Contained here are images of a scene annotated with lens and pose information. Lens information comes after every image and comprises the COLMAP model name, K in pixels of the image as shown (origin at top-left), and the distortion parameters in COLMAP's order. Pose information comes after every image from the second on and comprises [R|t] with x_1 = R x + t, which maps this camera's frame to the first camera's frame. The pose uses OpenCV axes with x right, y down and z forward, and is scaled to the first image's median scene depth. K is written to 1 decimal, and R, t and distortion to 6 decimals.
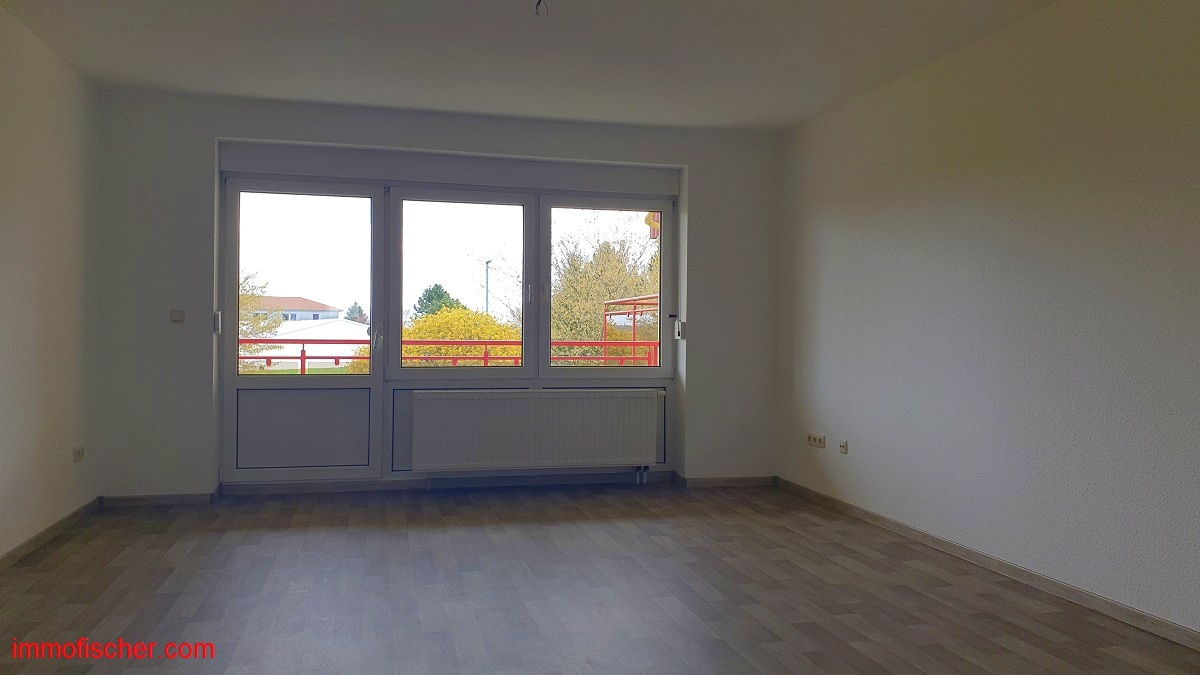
lens RADIAL K [[949.2, 0, 613.2], [0, 949.2, 326.4], [0, 0, 1]] dist [0.046447, -0.008729]
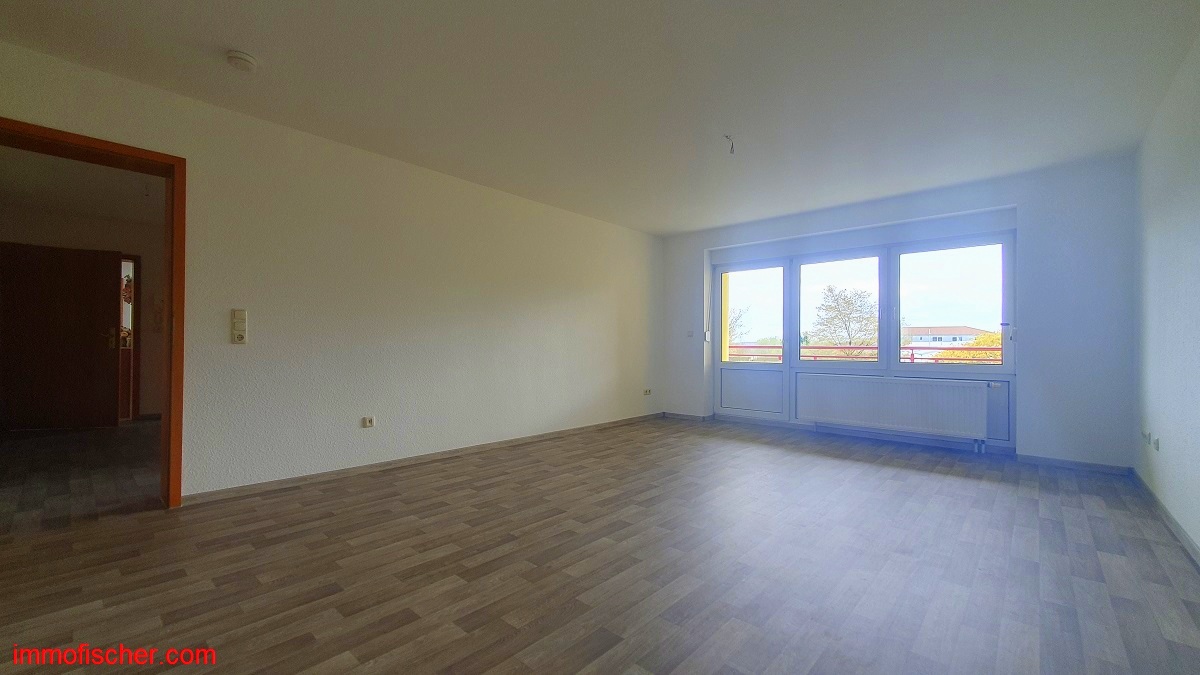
lens RADIAL K [[469.5, 0, 608.0], [0, 469.5, 348.6], [0, 0, 1]] dist [-0.000600, 0.000541]
pose [[0.563629, 0.002021, -0.826026, 0.288853], [0.010322, 0.999902, 0.009490, 0.009024], [0.825964, -0.013875, 0.563553, 0.213107]]
